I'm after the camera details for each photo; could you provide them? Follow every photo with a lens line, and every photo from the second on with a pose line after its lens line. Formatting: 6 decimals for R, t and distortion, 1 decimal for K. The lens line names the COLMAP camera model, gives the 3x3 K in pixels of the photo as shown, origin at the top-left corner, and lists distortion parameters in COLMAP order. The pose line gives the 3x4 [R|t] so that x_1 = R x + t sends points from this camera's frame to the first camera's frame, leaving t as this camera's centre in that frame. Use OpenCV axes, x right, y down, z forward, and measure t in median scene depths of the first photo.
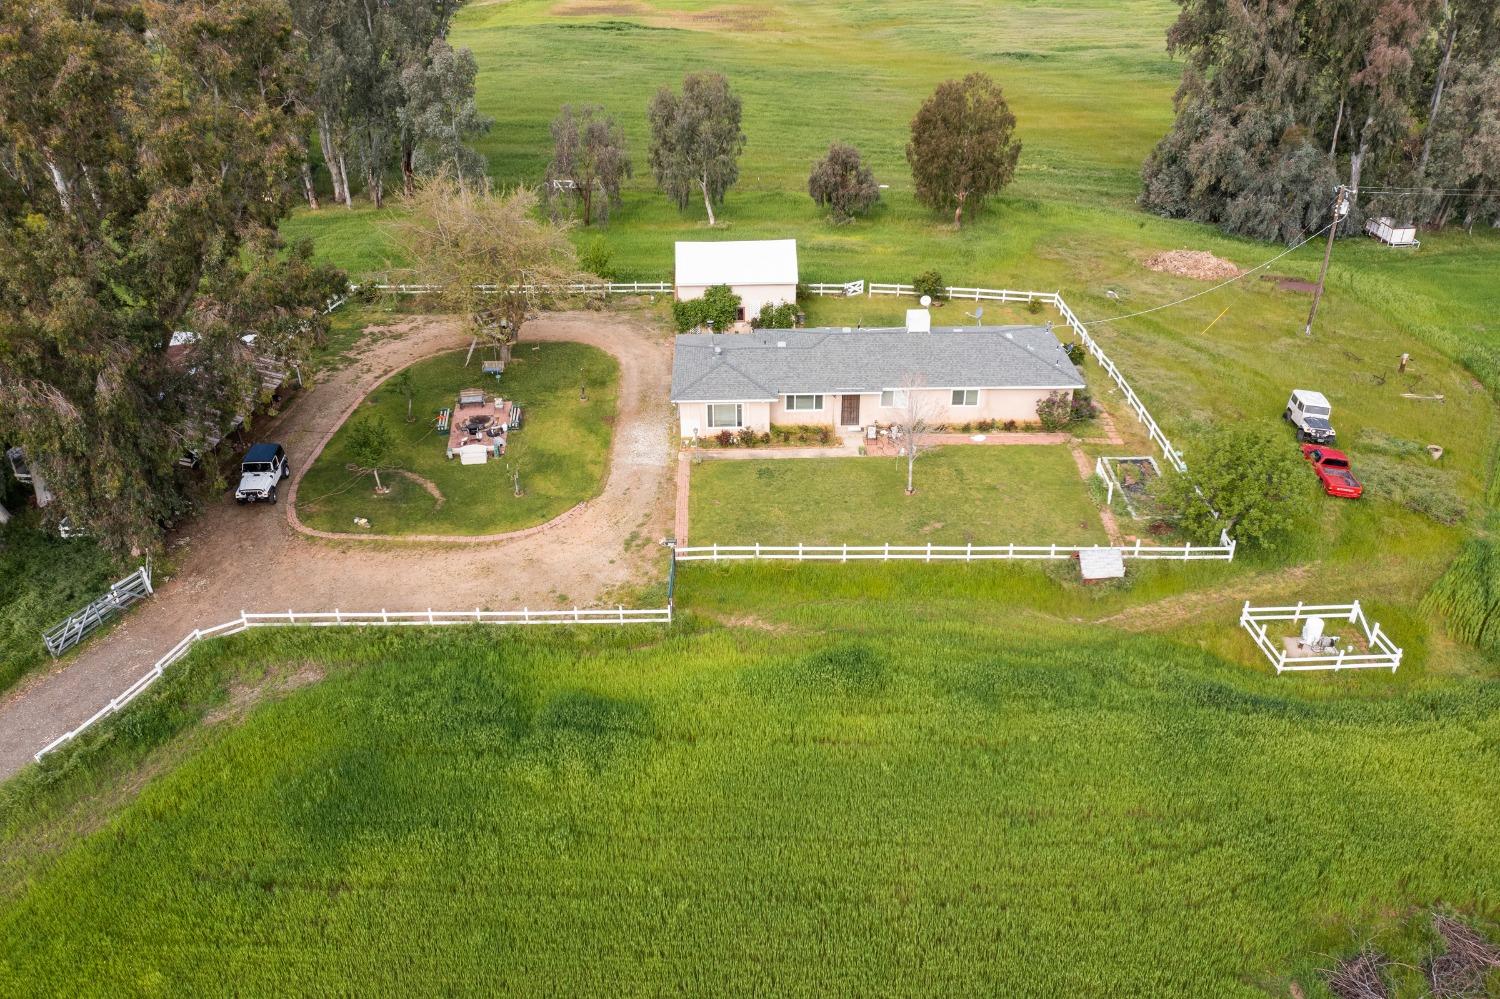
lens RADIAL K [[1175.0, 0, 750.0], [0, 1175.0, 499.5], [0, 0, 1]] dist [-0.006139, -0.000001]
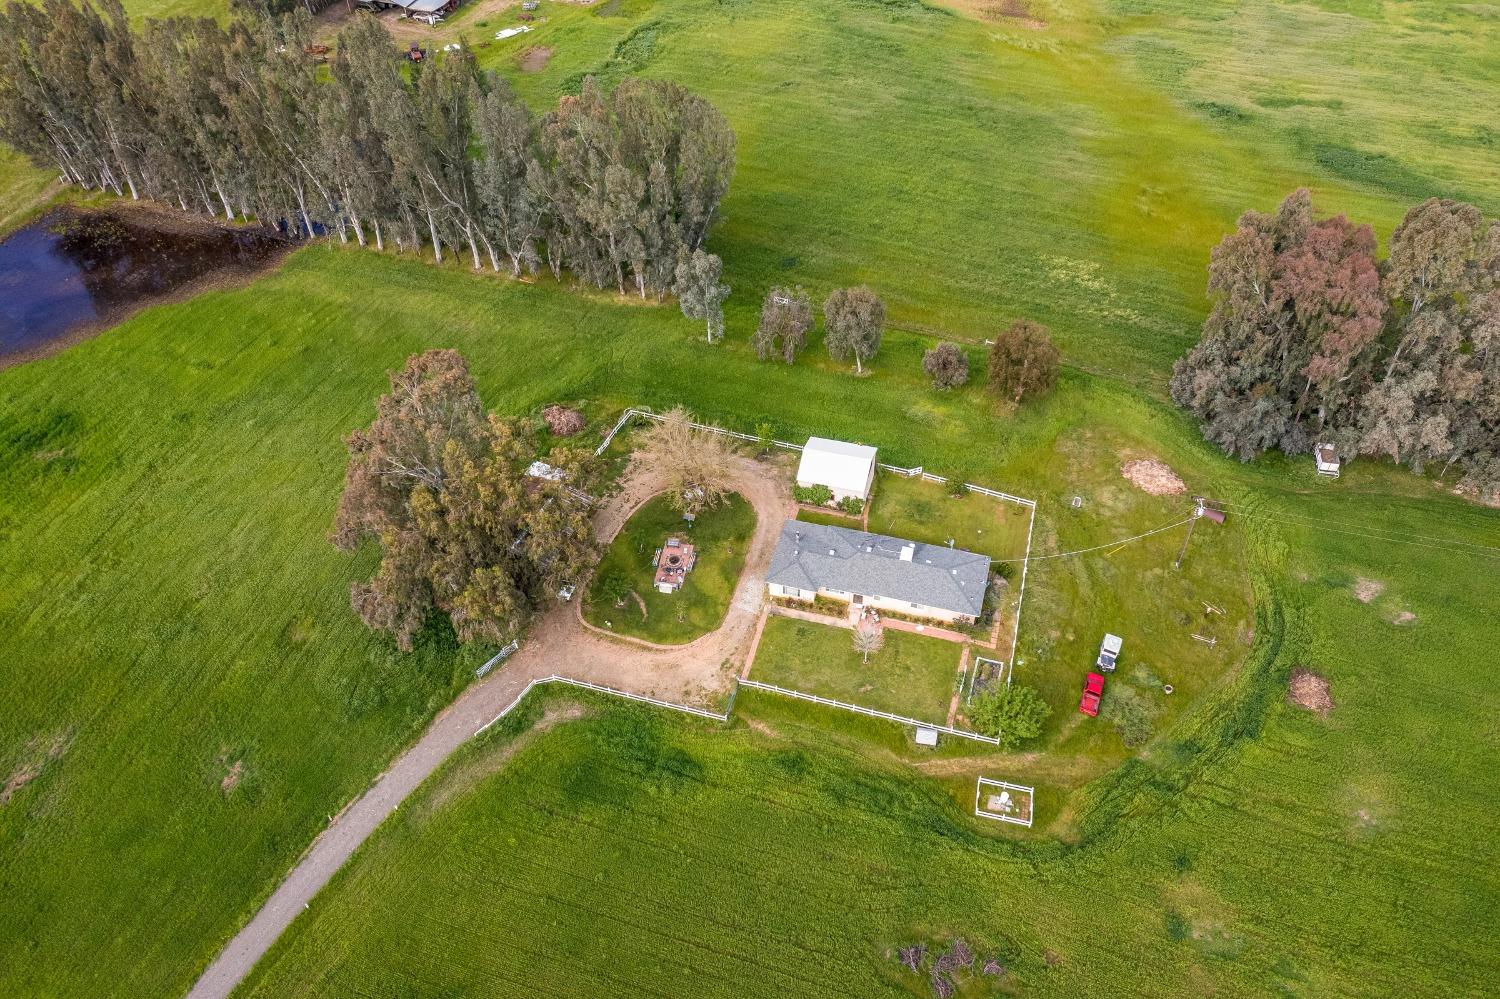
lens RADIAL K [[1175.0, 0, 750.0], [0, 1175.0, 499.5], [0, 0, 1]] dist [-0.006139, -0.000001]
pose [[0.956733, 0.197570, -0.213608, 0.316544], [-0.136605, 0.953184, 0.269777, -0.774620], [0.256908, -0.228924, 0.938931, -0.859183]]
